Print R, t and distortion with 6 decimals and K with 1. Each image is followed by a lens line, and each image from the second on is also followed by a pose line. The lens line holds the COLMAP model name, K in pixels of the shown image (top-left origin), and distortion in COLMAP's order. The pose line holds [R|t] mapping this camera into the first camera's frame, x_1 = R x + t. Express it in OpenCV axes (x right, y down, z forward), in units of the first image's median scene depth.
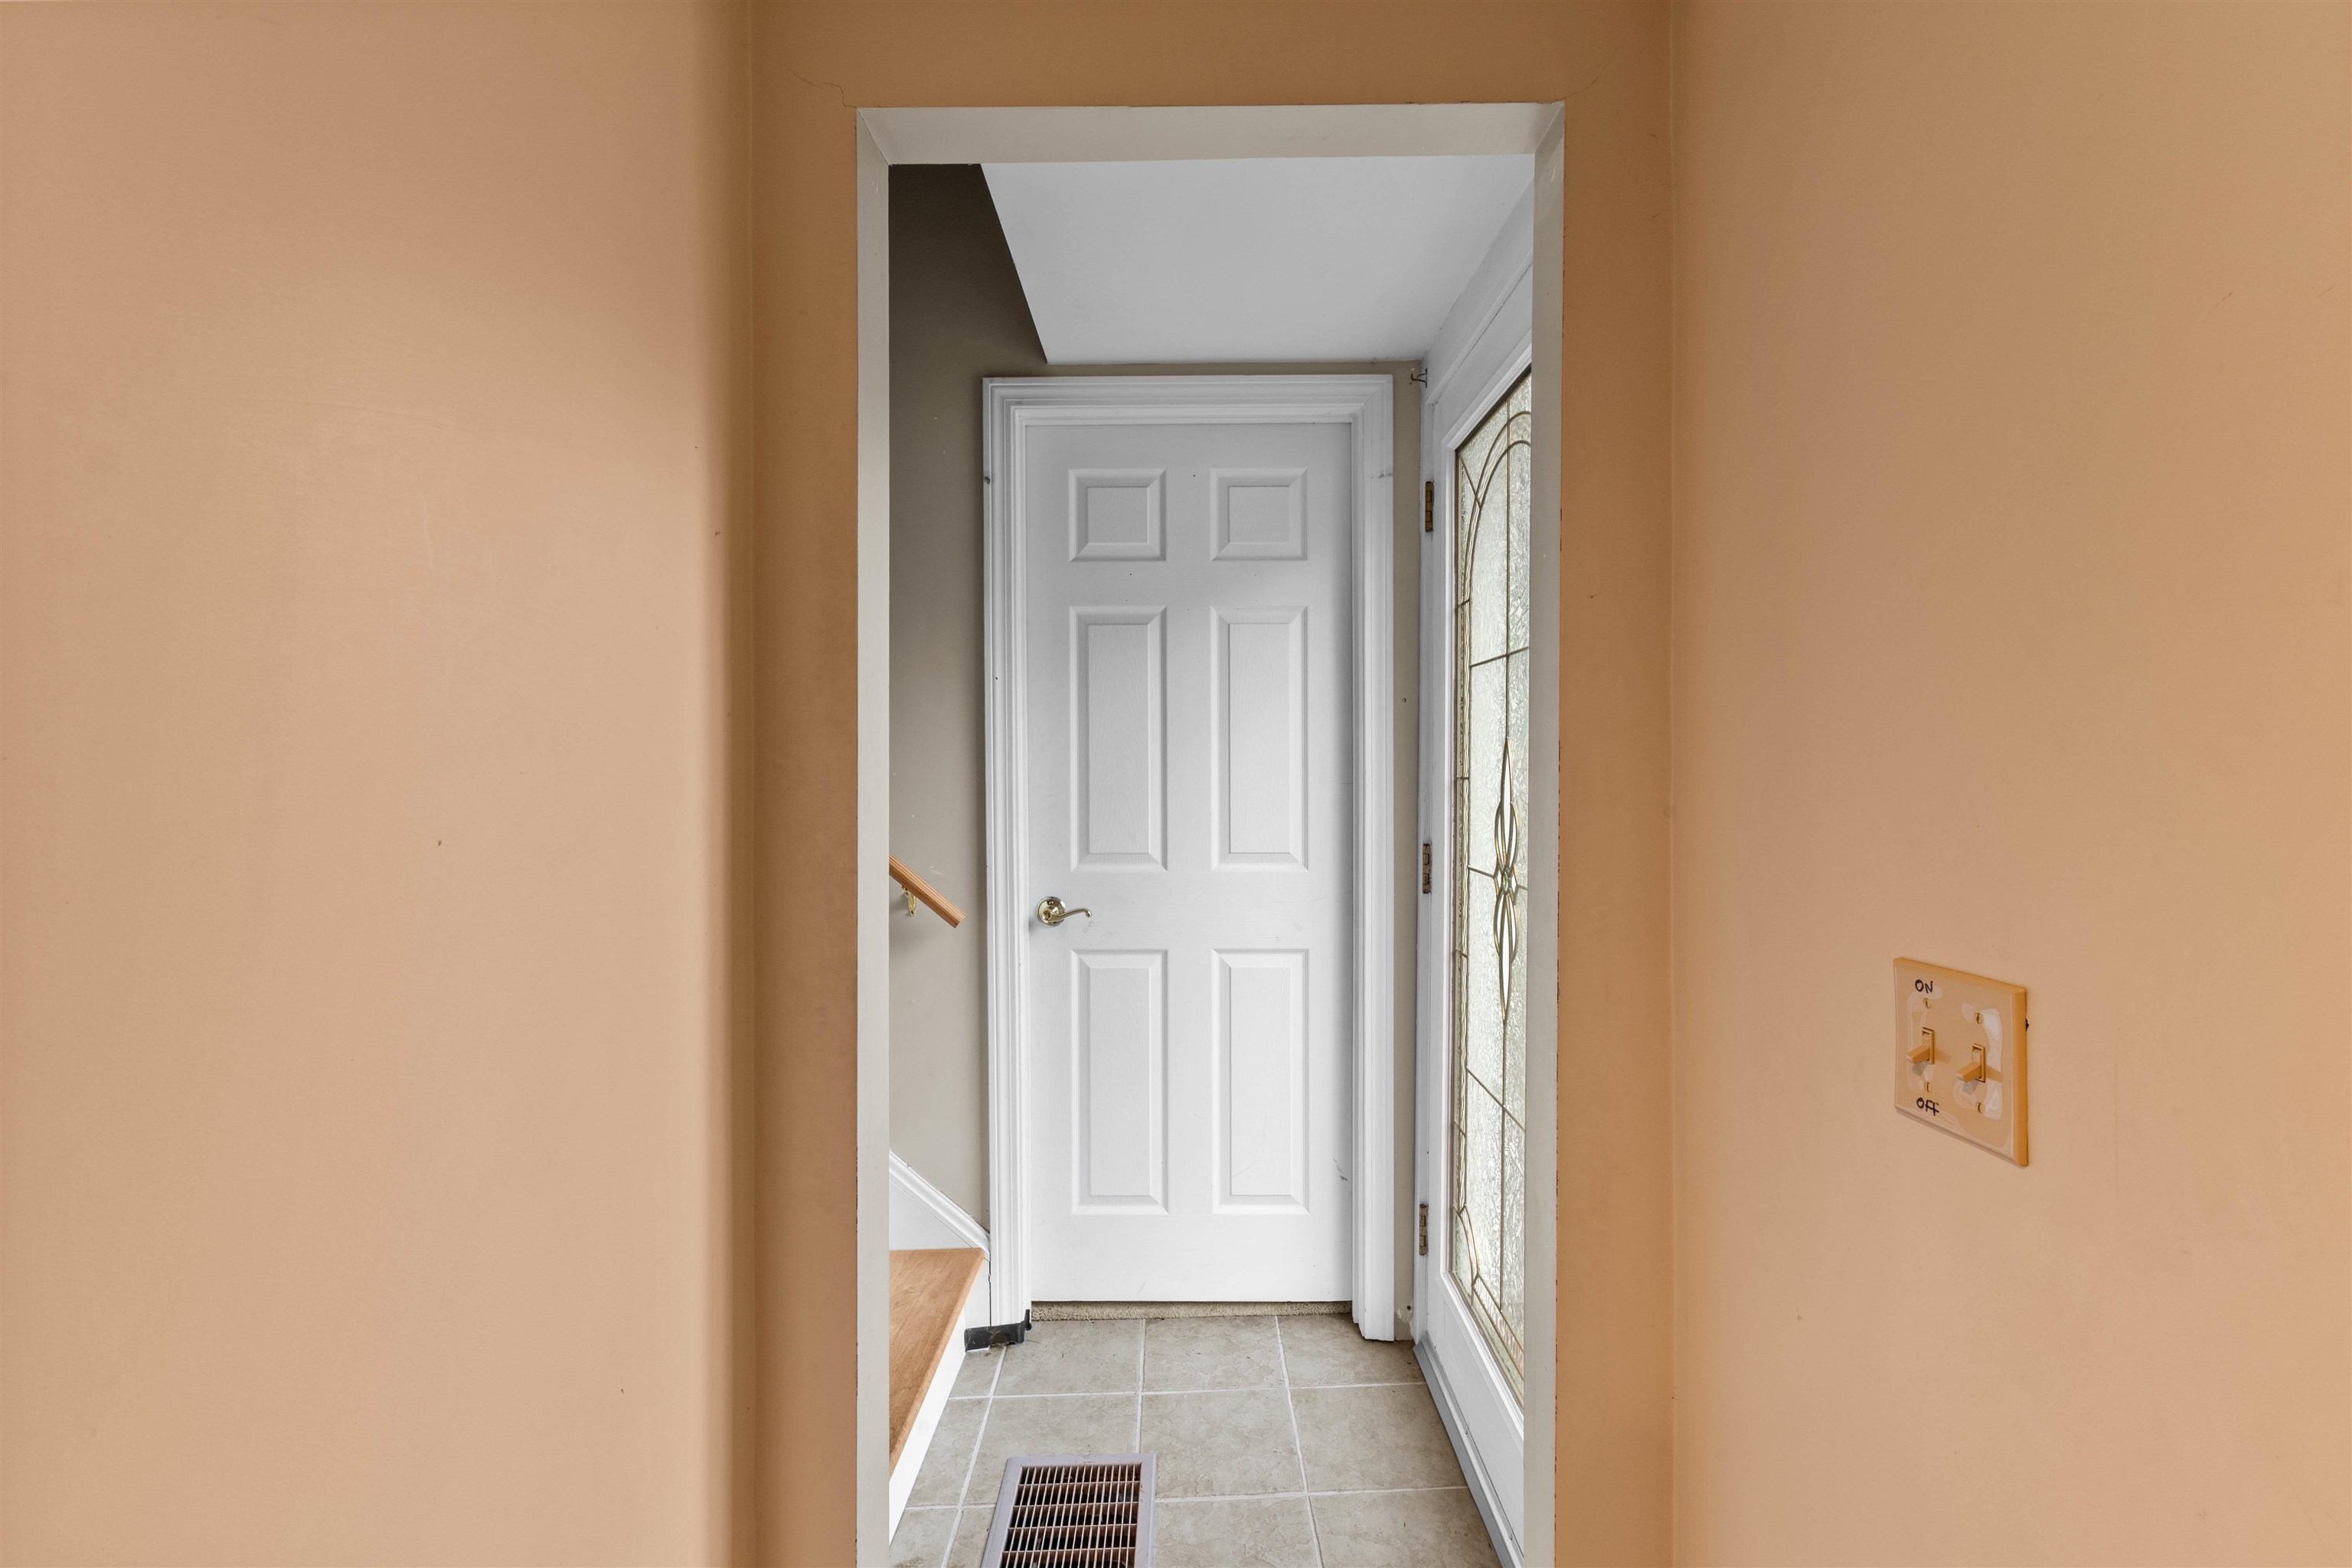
lens RADIAL K [[999.5, 0, 1176.3], [0, 999.5, 782.0], [0, 0, 1]] dist [0.000151, -0.001570]
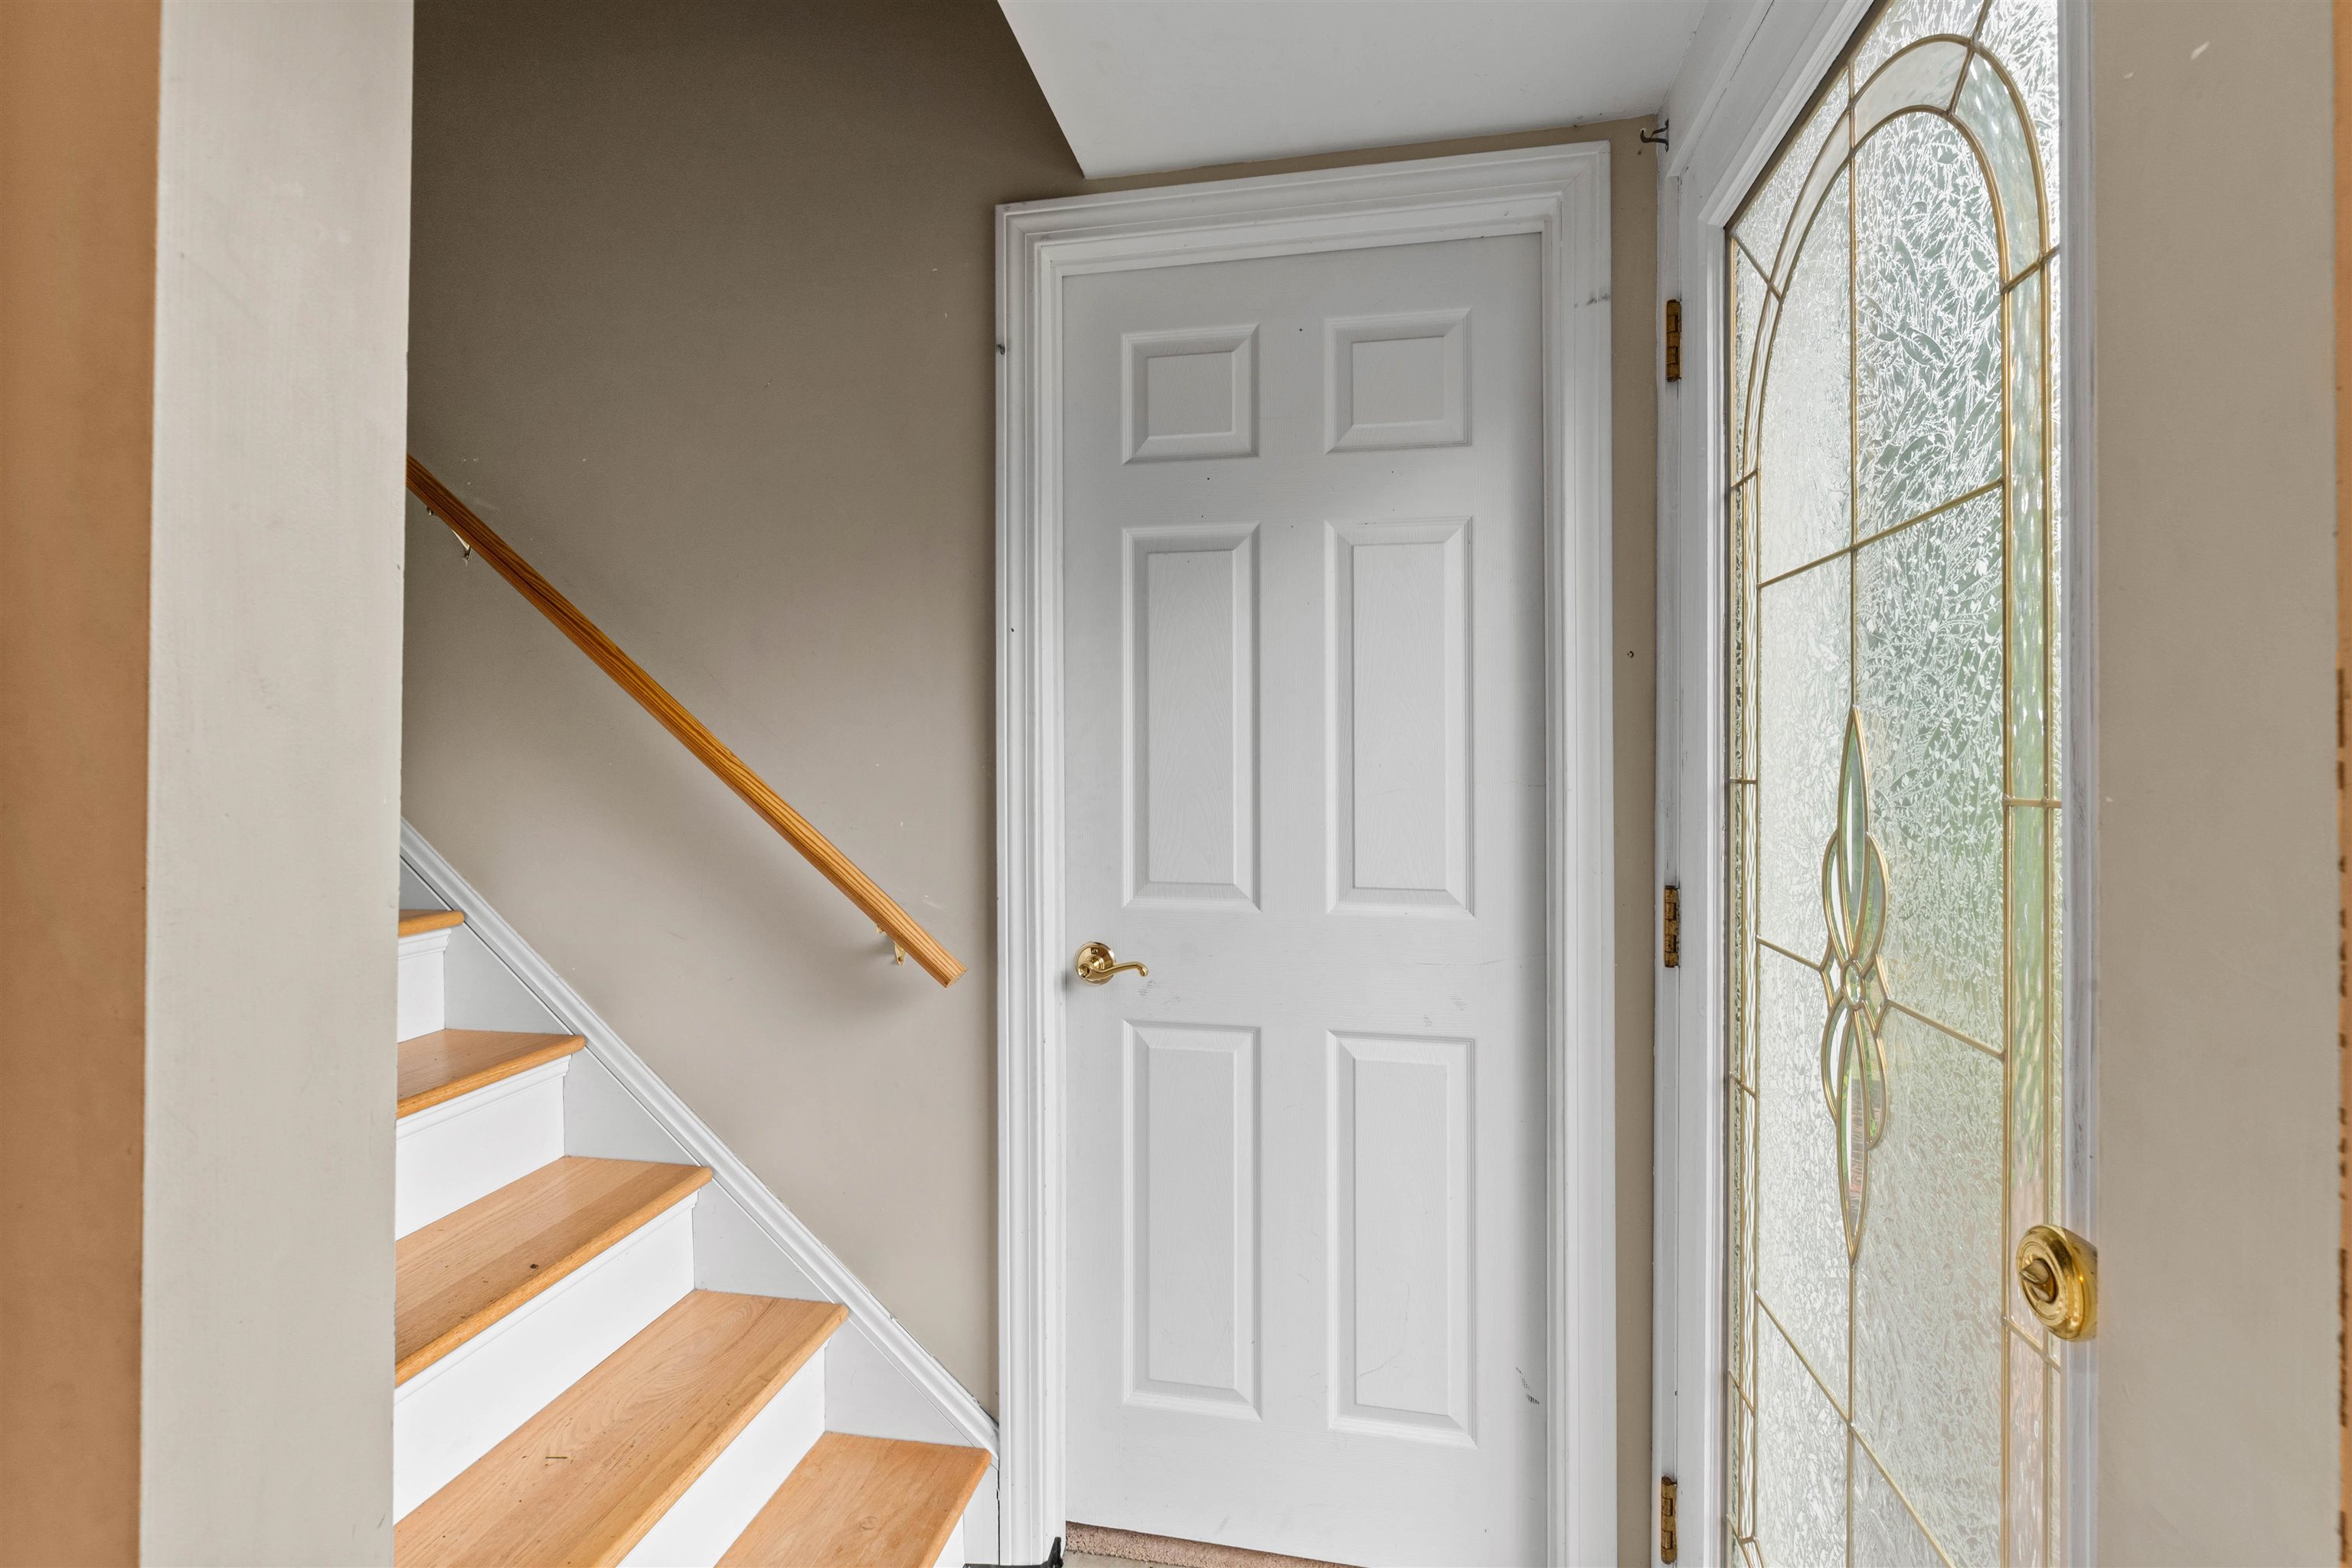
lens RADIAL K [[999.5, 0, 1186.7], [0, 999.5, 735.3], [0, 0, 1]] dist [0.000151, -0.001570]
pose [[0.984588, 0.004003, -0.174845, 0.061483], [-0.010485, 0.999291, -0.036170, -0.005396], [0.174576, 0.037445, 0.983931, 0.325580]]
